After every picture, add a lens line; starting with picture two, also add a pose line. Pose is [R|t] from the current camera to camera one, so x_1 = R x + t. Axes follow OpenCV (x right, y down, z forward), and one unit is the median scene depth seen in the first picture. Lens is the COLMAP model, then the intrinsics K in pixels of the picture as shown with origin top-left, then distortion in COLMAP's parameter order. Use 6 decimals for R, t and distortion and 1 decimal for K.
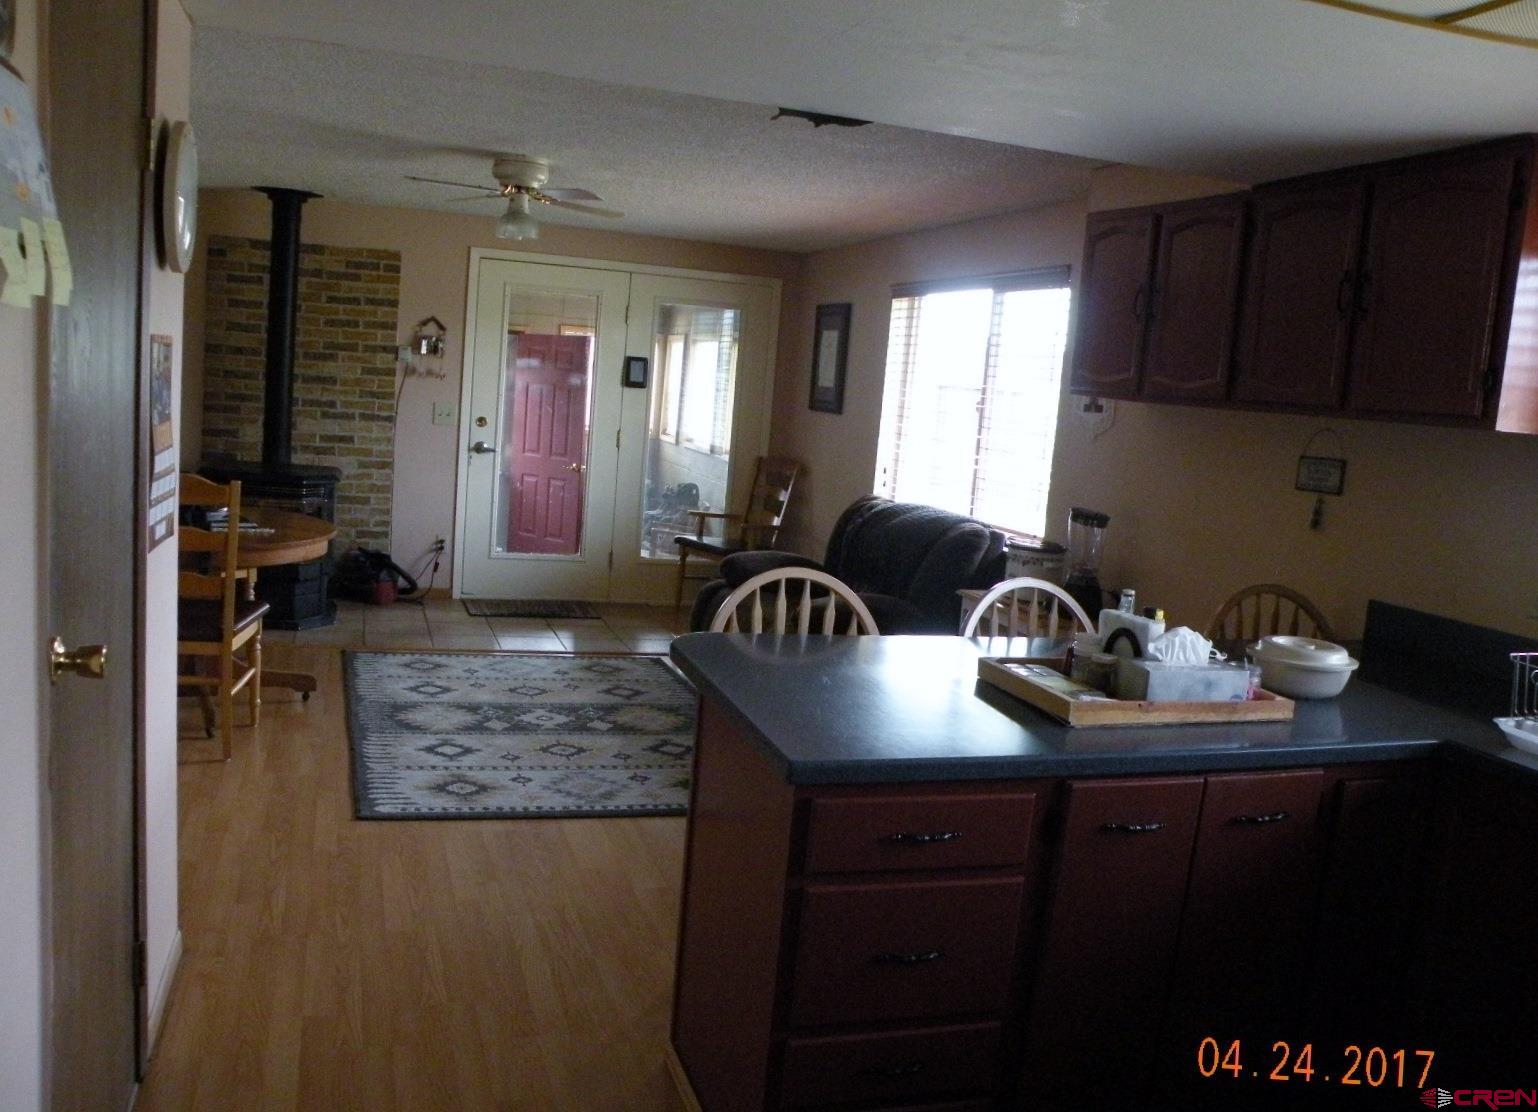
lens RADIAL K [[1229.5, 0, 769.0], [0, 1229.5, 556.0], [0, 0, 1]] dist [-0.134538, 0.004056]
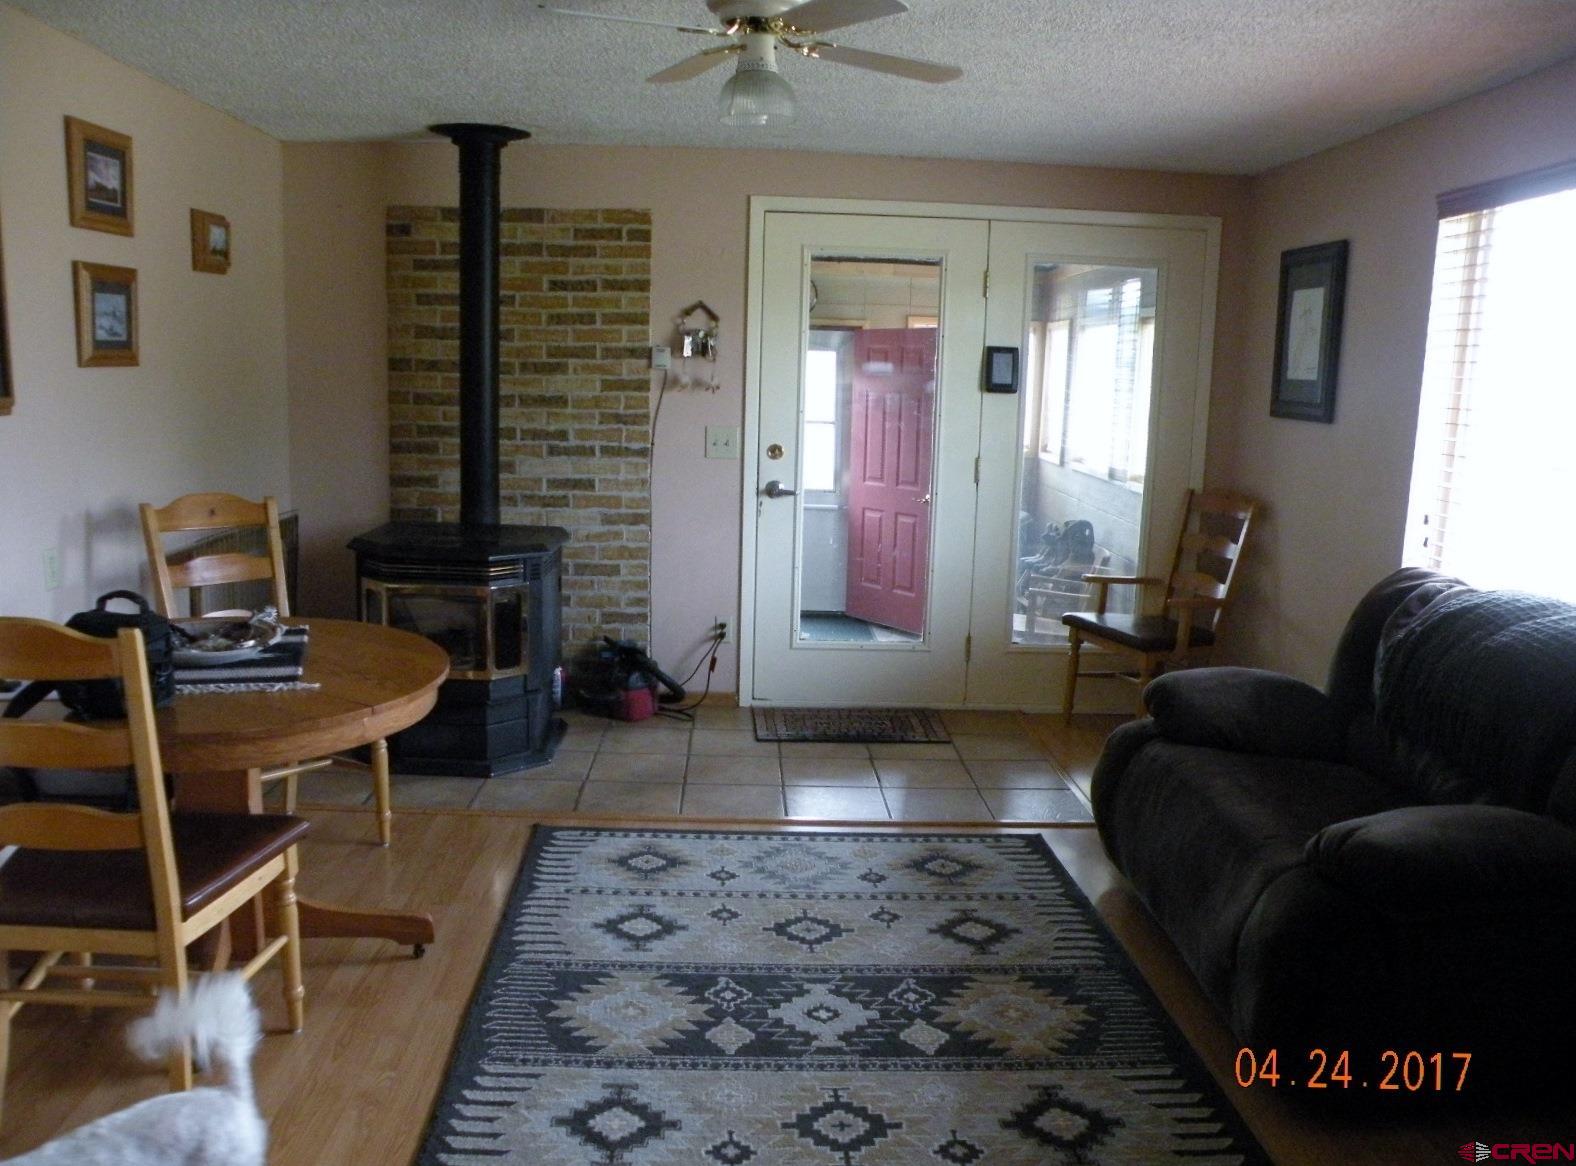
lens RADIAL K [[1276.3, 0, 782.6], [0, 1276.3, 612.9], [0, 0, 1]] dist [-0.171900, 0.185949]
pose [[0.958308, -0.003230, -0.285720, -0.028550], [0.012933, 0.999402, 0.032080, -0.044162], [0.285445, -0.034437, 0.957776, 0.325400]]
